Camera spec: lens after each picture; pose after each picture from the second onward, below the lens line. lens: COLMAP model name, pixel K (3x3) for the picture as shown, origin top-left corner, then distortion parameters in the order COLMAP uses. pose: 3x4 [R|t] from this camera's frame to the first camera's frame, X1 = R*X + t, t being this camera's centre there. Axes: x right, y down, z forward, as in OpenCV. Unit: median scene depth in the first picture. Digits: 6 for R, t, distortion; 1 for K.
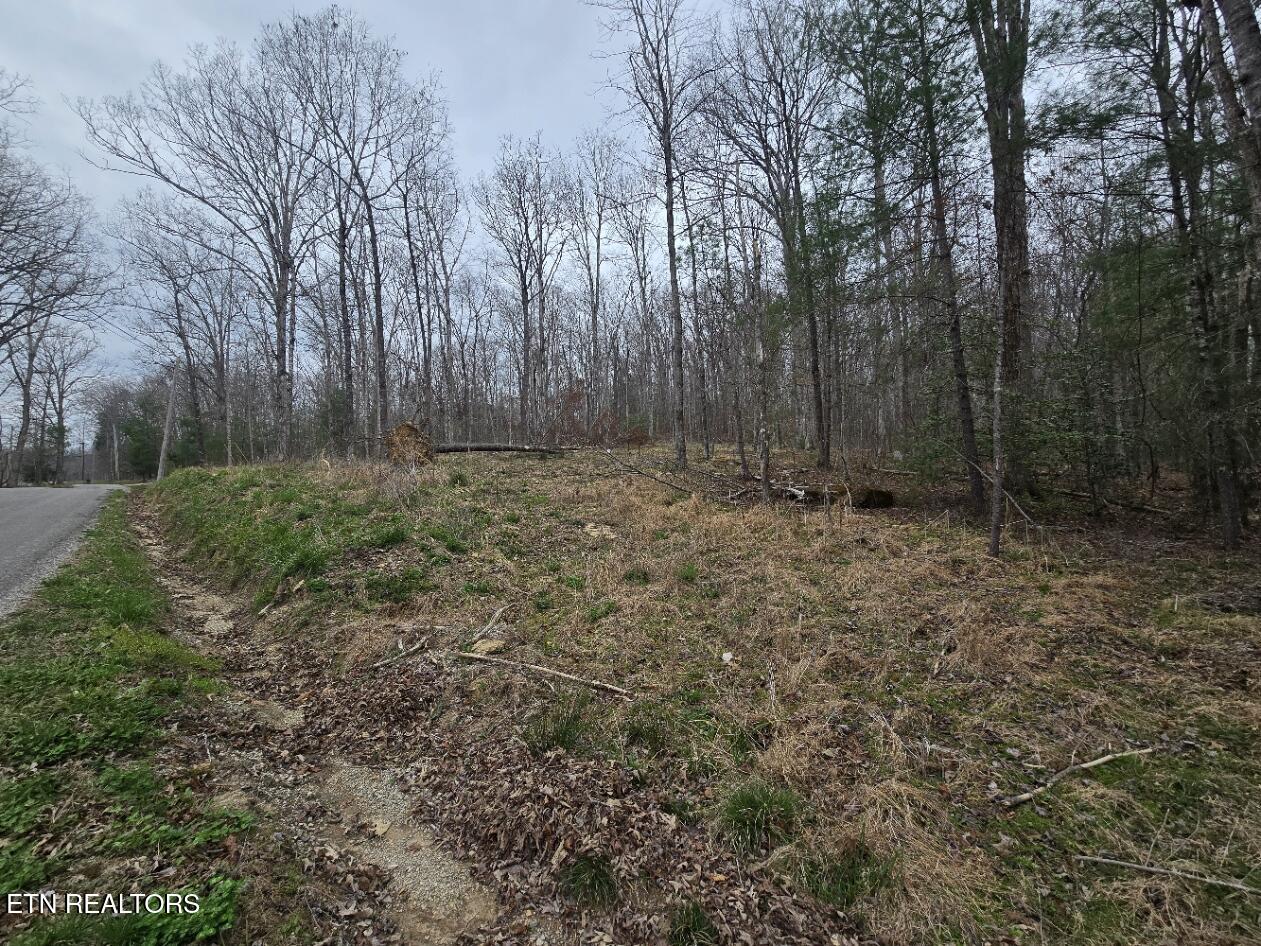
lens RADIAL K [[520.2, 0, 630.5], [0, 520.2, 473.0], [0, 0, 1]] dist [-0.001011, -0.000301]
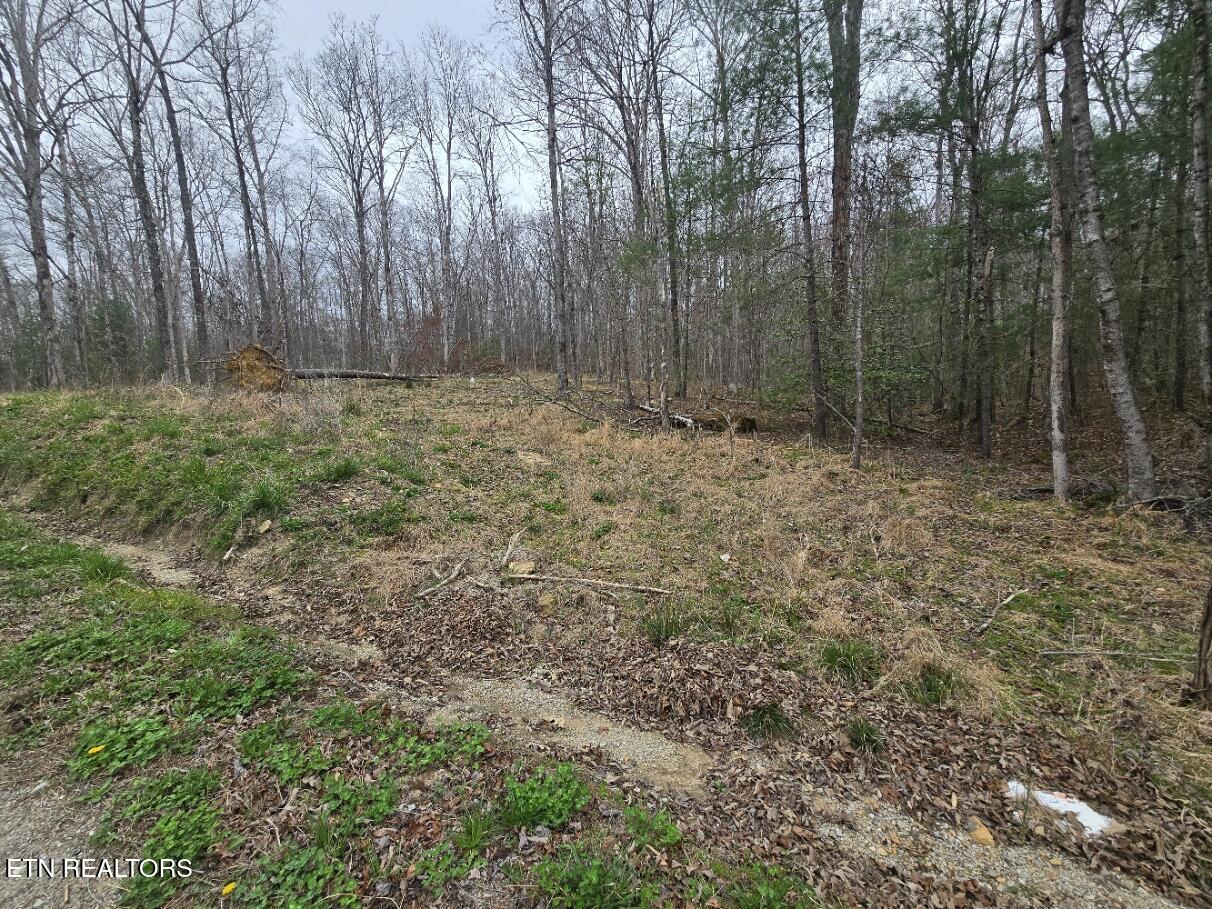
lens RADIAL K [[497.2, 0, 606.0], [0, 497.2, 454.5], [0, 0, 1]] dist [-0.001479, 0.000172]
pose [[0.960256, -0.026945, 0.277819, -0.176208], [-0.002857, 0.994328, 0.106314, -0.003884], [-0.279108, -0.102883, 0.954732, -0.002273]]
